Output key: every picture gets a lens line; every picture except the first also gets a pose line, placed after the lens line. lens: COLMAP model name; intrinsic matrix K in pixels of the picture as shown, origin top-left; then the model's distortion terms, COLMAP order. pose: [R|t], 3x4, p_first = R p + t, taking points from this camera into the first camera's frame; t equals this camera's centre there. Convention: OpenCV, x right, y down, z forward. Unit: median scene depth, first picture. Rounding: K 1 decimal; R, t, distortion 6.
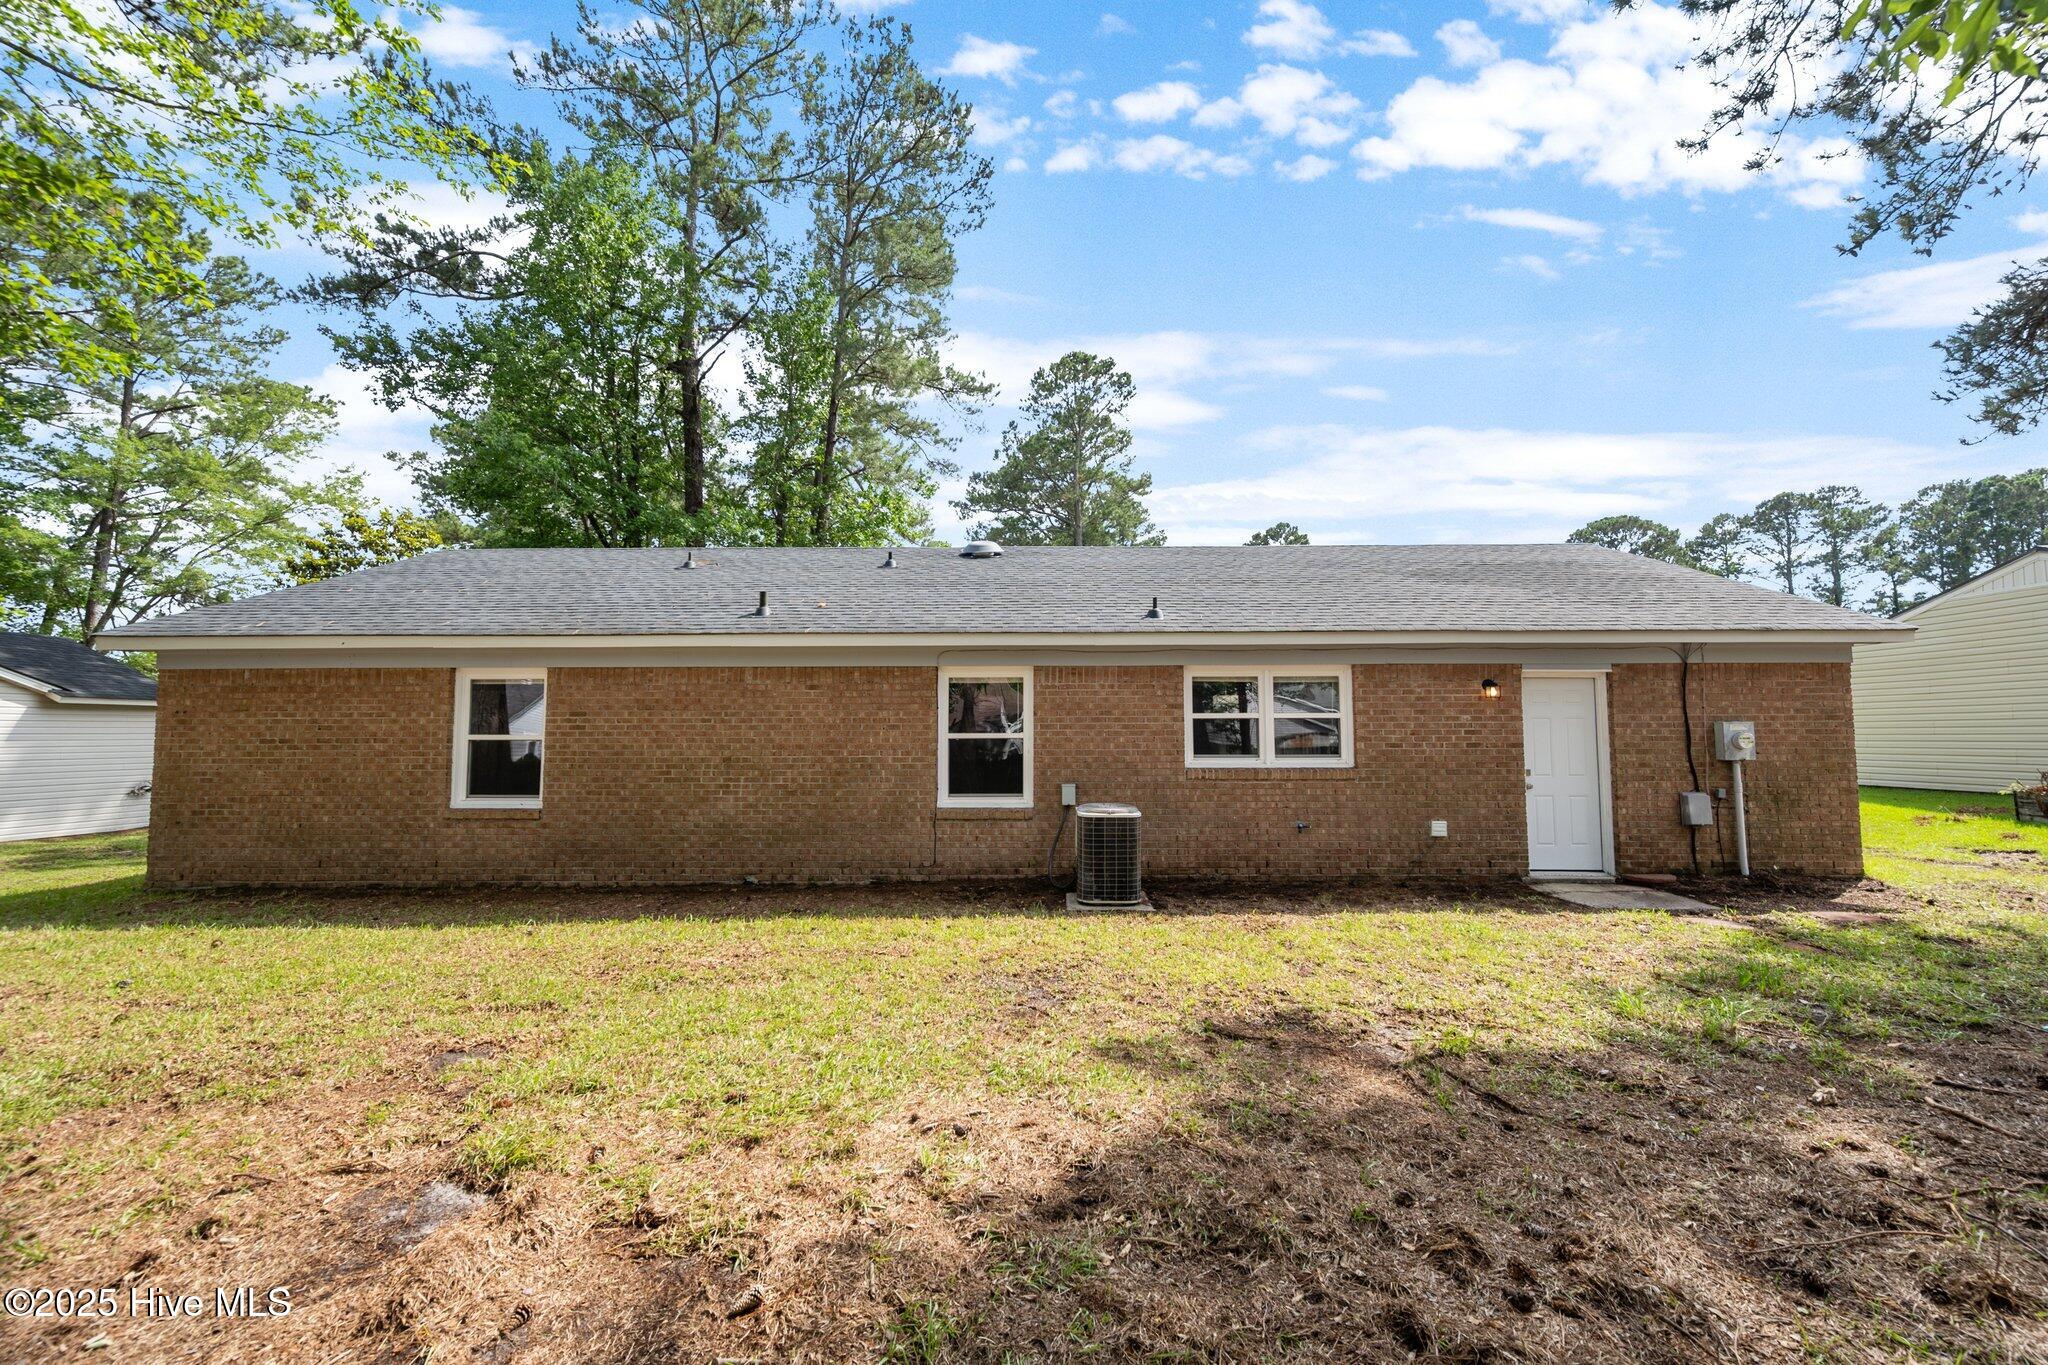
lens RADIAL K [[824.4, 0, 1024.0], [0, 824.4, 682.5], [0, 0, 1]] dist [0.000675, 0.000036]
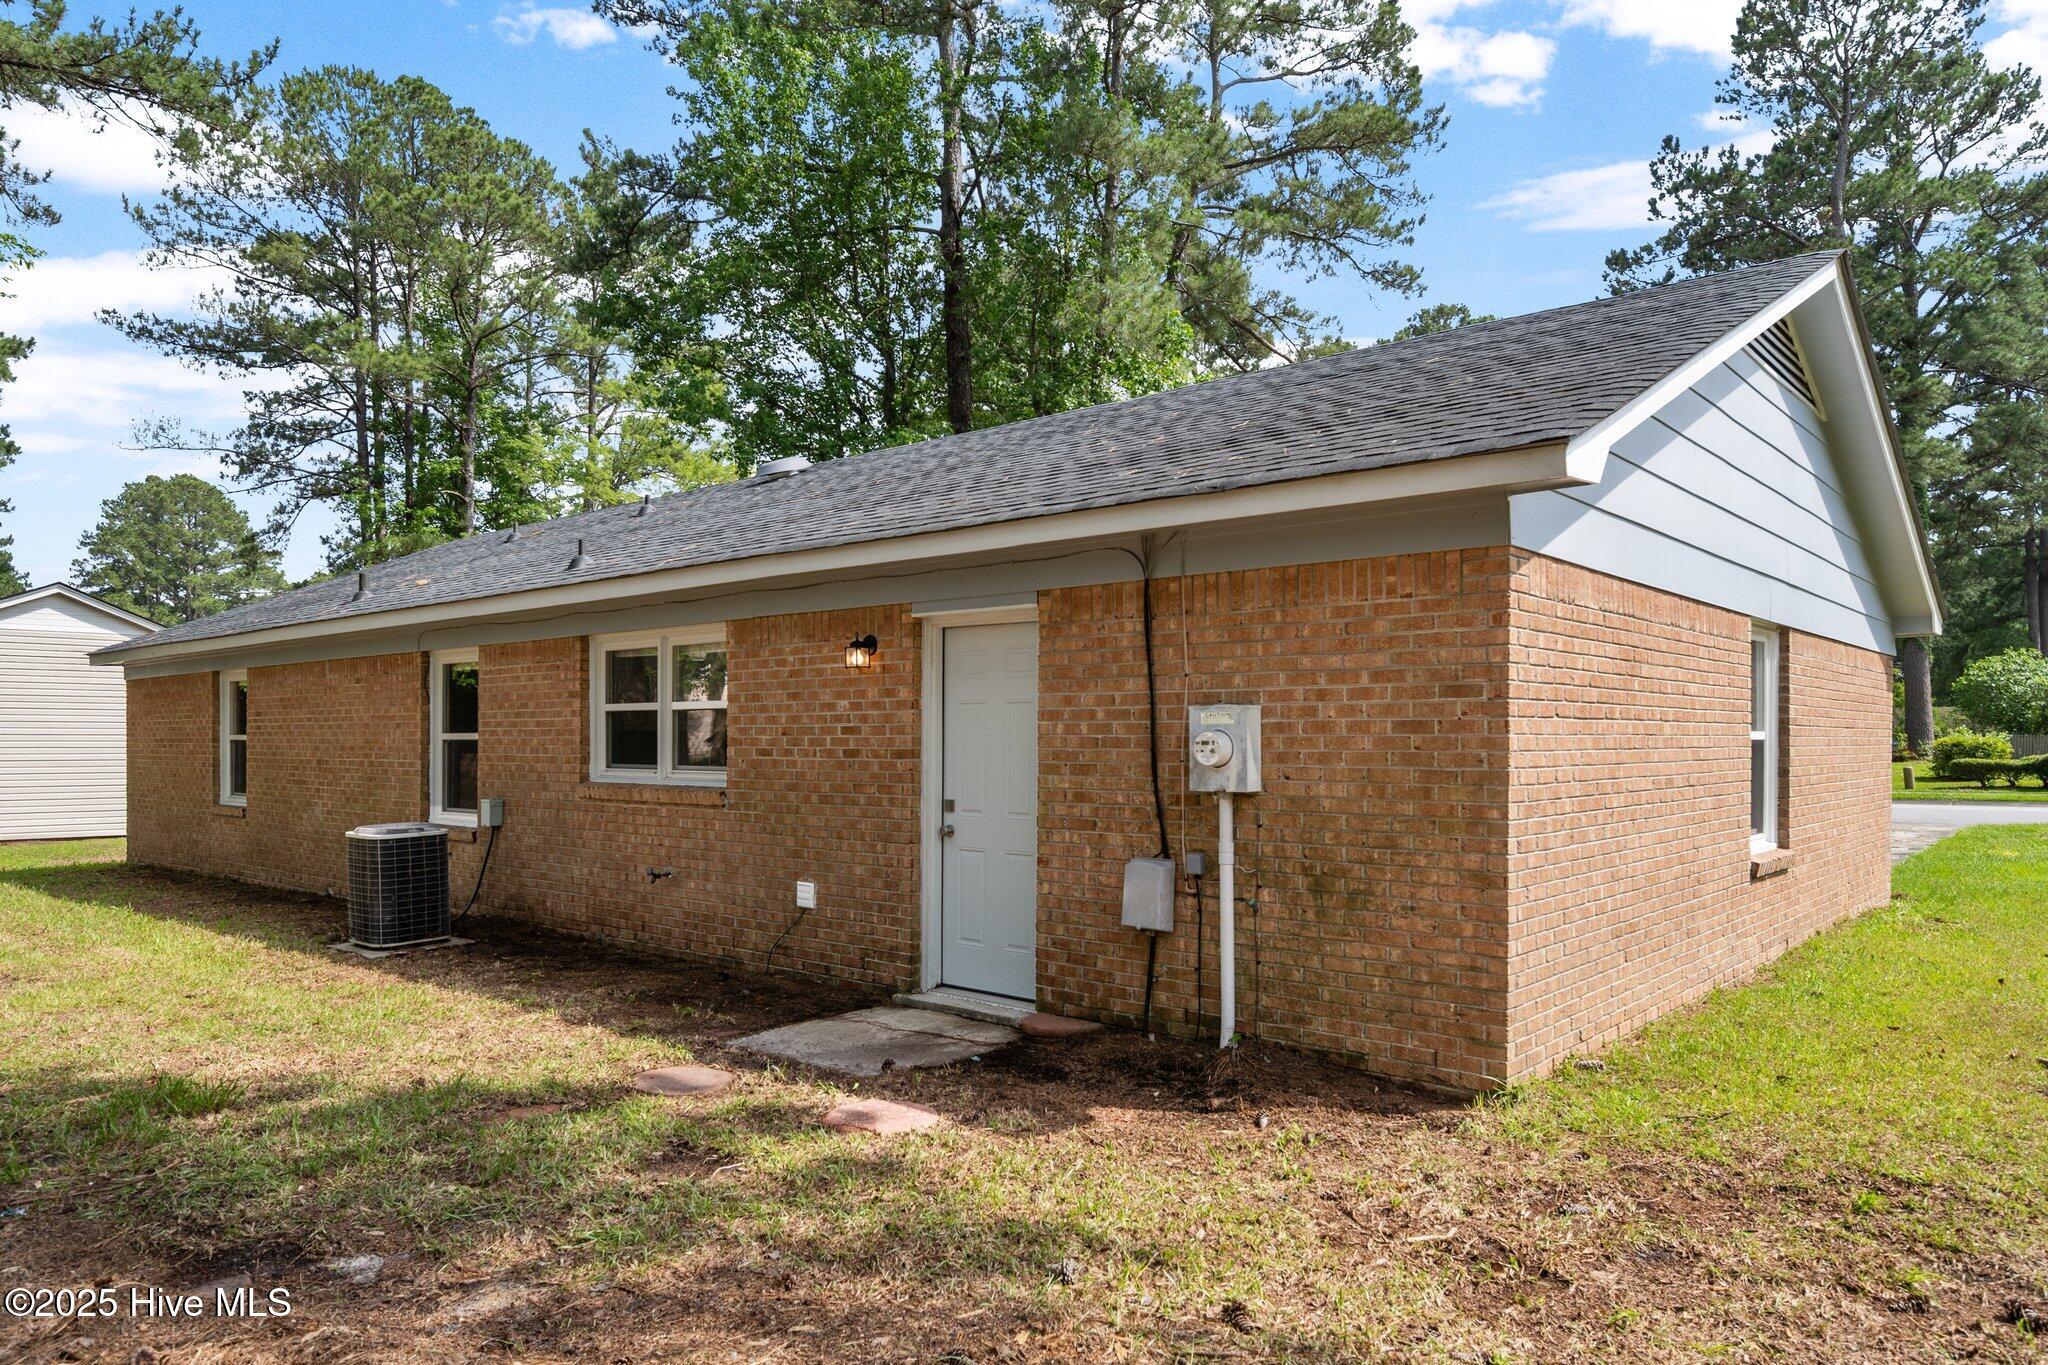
lens RADIAL K [[1312.2, 0, 1023.0], [0, 1312.2, 735.9], [0, 0, 1]] dist [0.001048, 0.003131]
pose [[0.769353, 0.000569, -0.638824, 1.211840], [0.042881, 0.997698, 0.052531, 0.021959], [0.637383, -0.067808, 0.767558, 0.387697]]
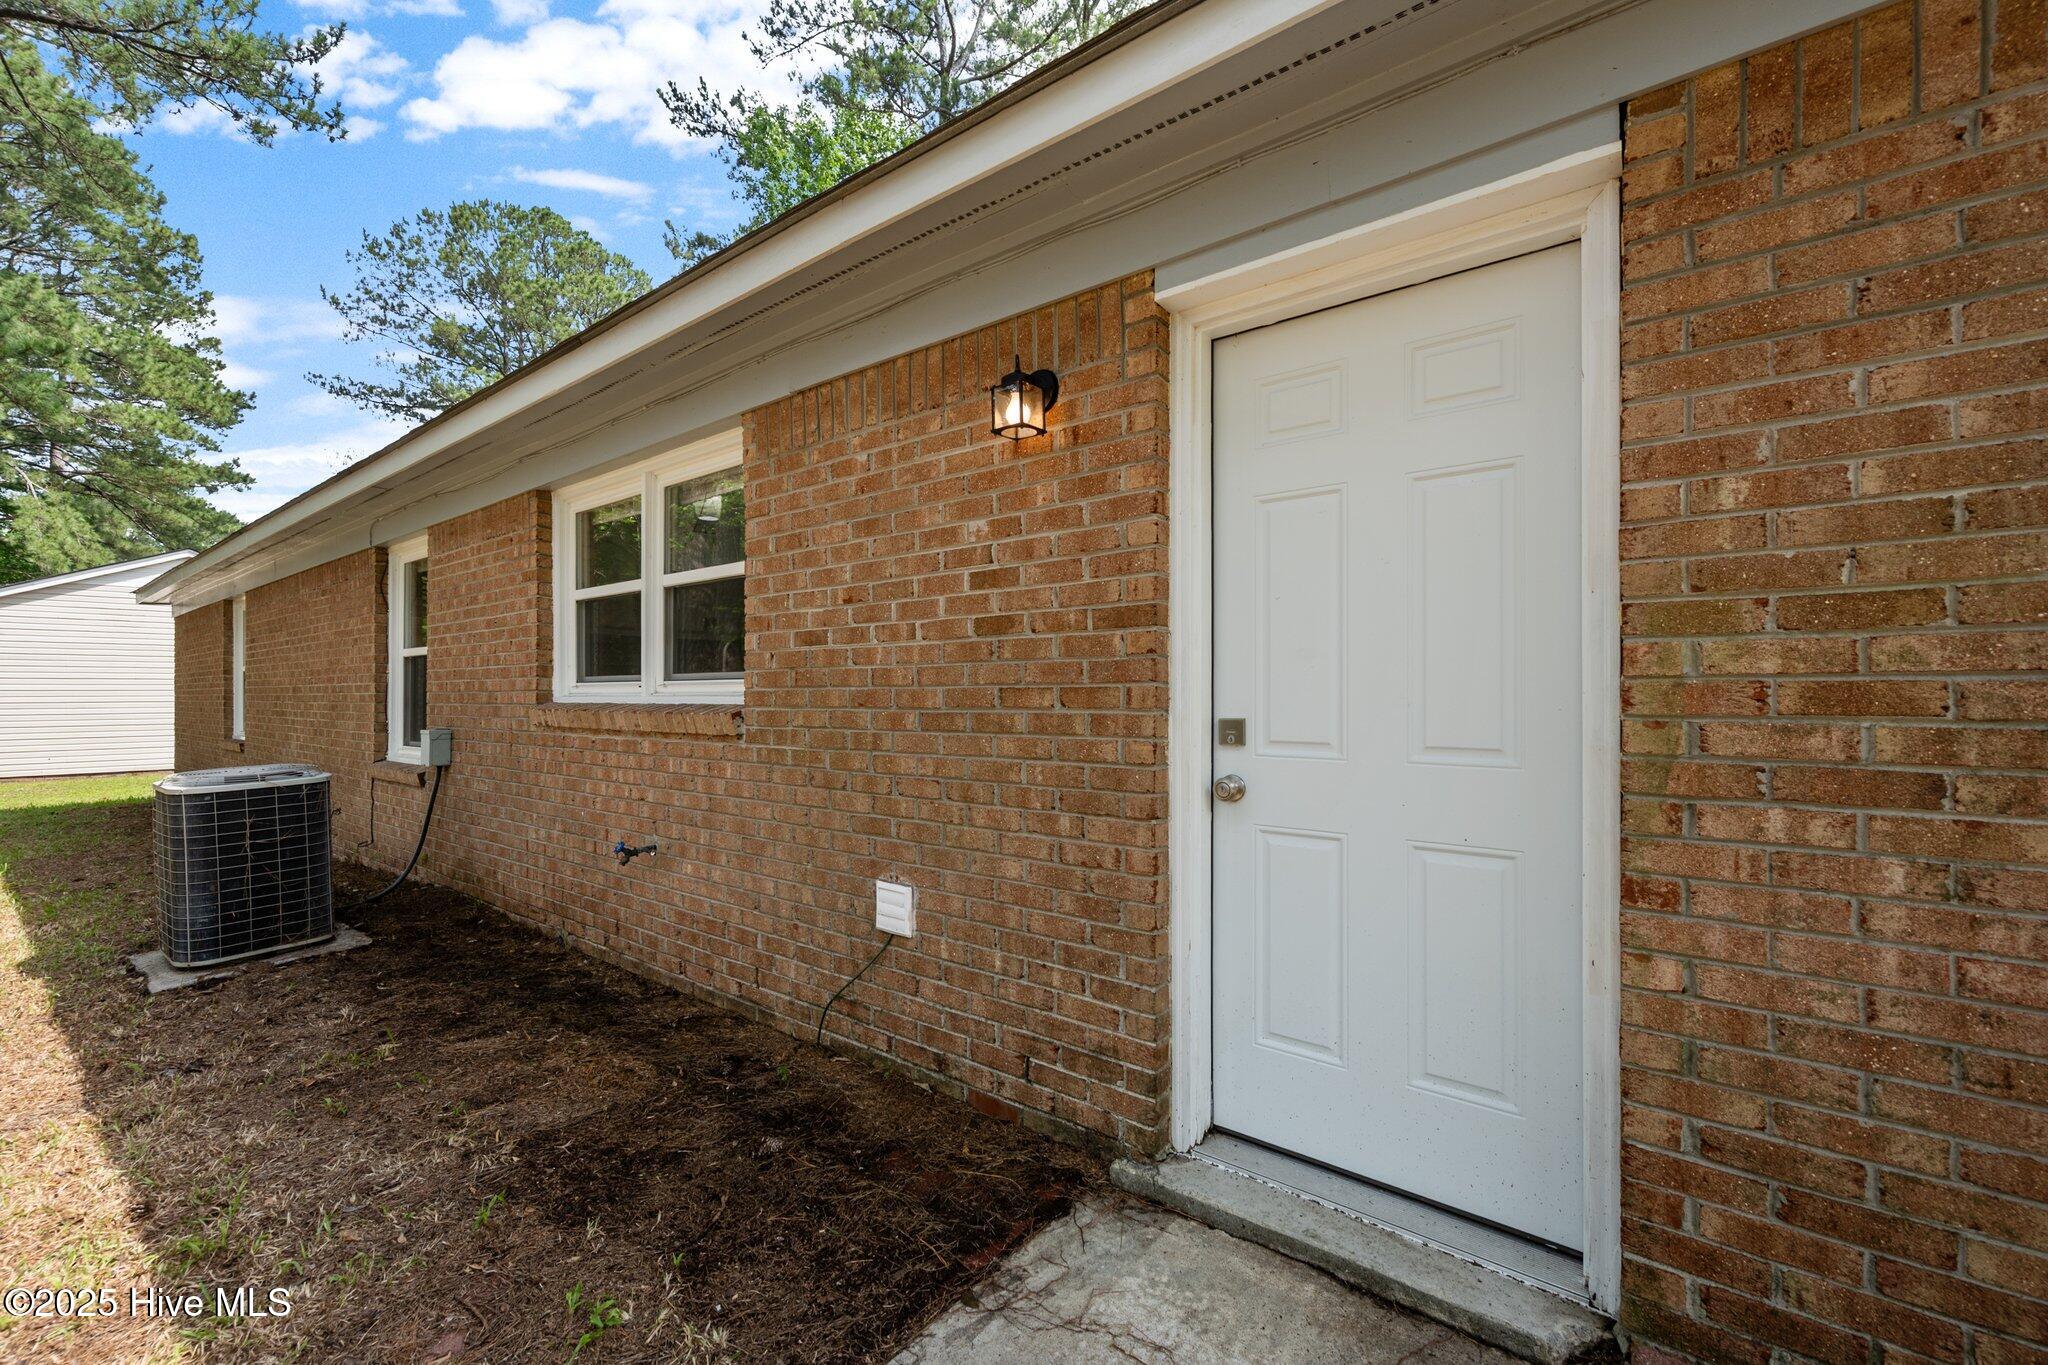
lens RADIAL K [[824.4, 0, 1024.0], [0, 824.4, 682.5], [0, 0, 1]] dist [0.000675, 0.000036]
pose [[0.808706, -0.008392, -0.588153, 0.715303], [0.044319, 0.997925, 0.046700, 0.082552], [0.586541, -0.063833, 0.807400, 0.785962]]
